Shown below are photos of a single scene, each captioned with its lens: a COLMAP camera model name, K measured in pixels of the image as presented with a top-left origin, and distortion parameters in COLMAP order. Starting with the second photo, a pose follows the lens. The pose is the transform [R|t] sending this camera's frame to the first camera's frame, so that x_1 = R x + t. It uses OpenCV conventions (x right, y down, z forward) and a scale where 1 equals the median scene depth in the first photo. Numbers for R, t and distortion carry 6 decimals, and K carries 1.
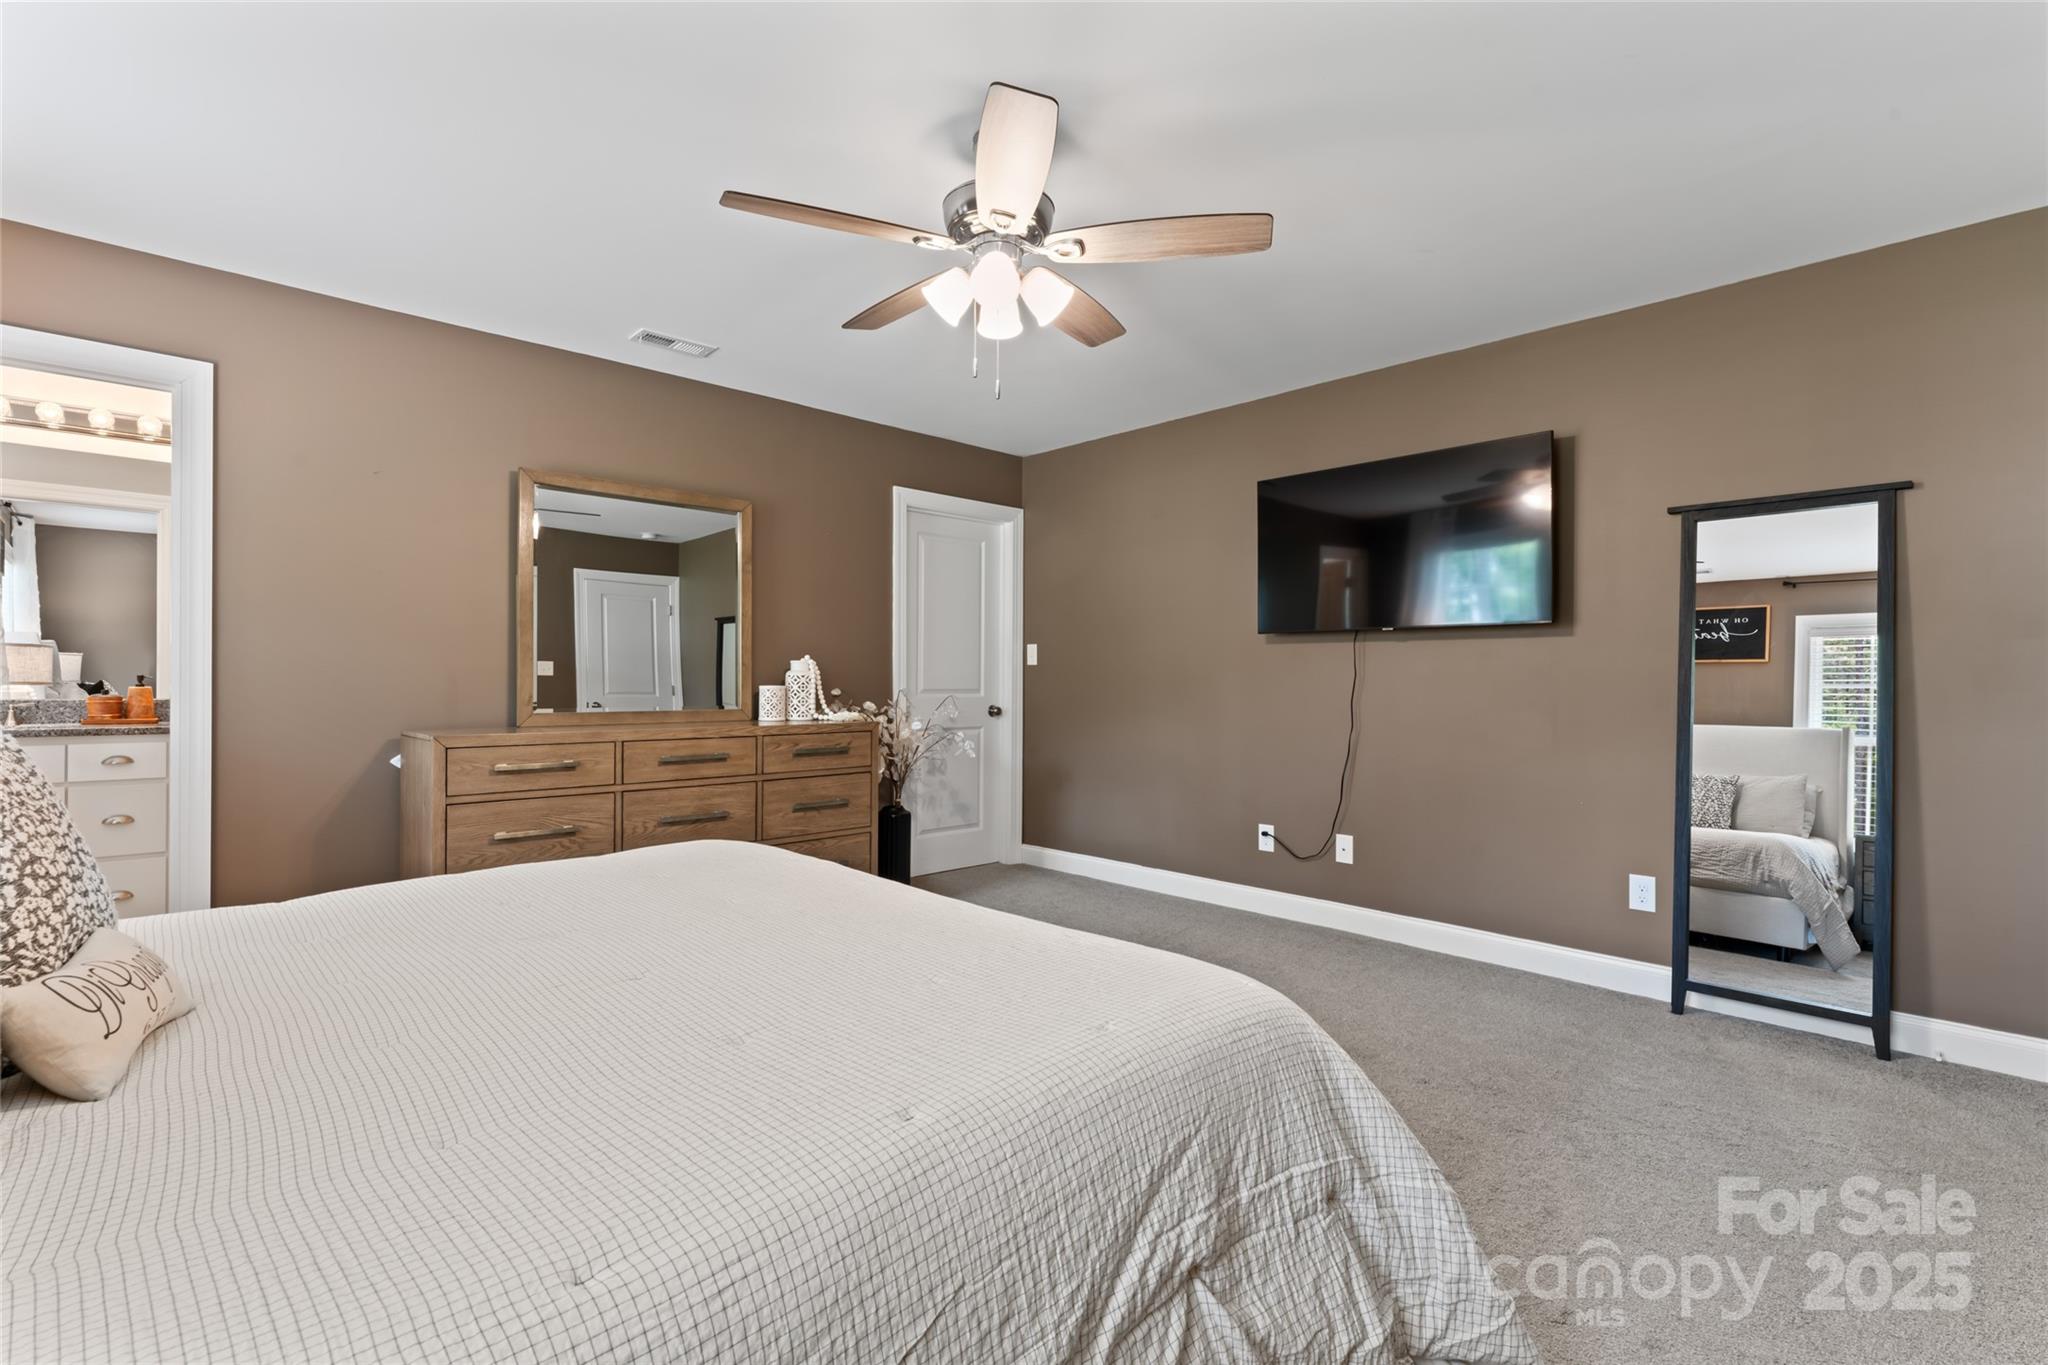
lens RADIAL K [[933.1, 0, 1043.1], [0, 933.1, 683.5], [0, 0, 1]] dist [-0.002877, 0.000604]
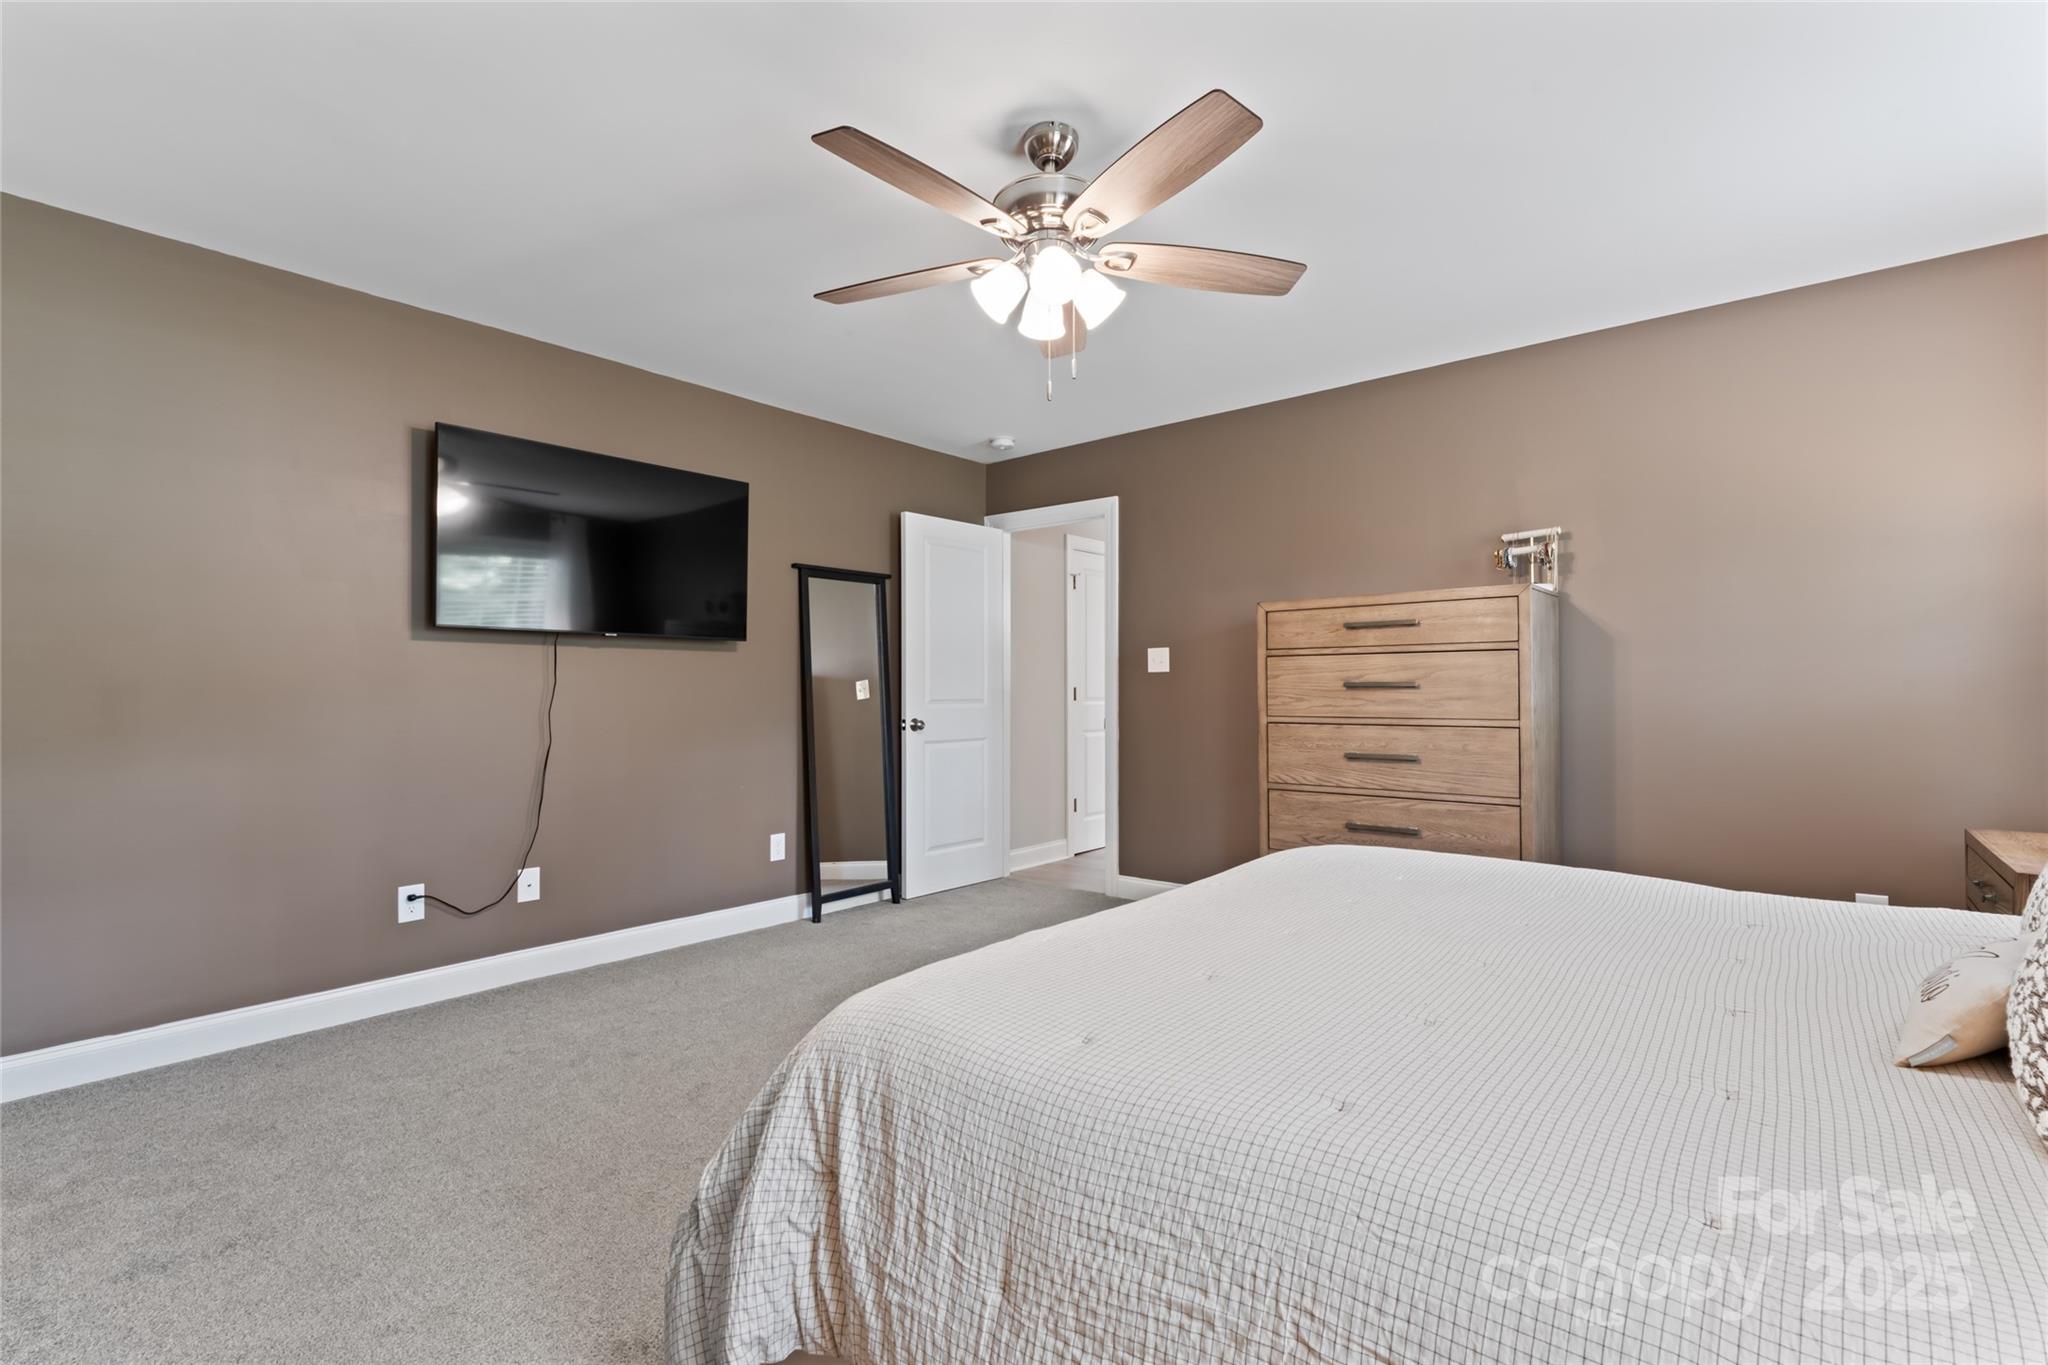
lens RADIAL K [[933.1, 0, 1037.9], [0, 933.1, 682.8], [0, 0, 1]] dist [-0.002877, 0.000604]
pose [[-0.111133, 0.002613, 0.993802, -0.708373], [0.007353, 0.999971, -0.001807, -0.005027], [-0.993778, 0.007107, -0.111149, 0.757745]]
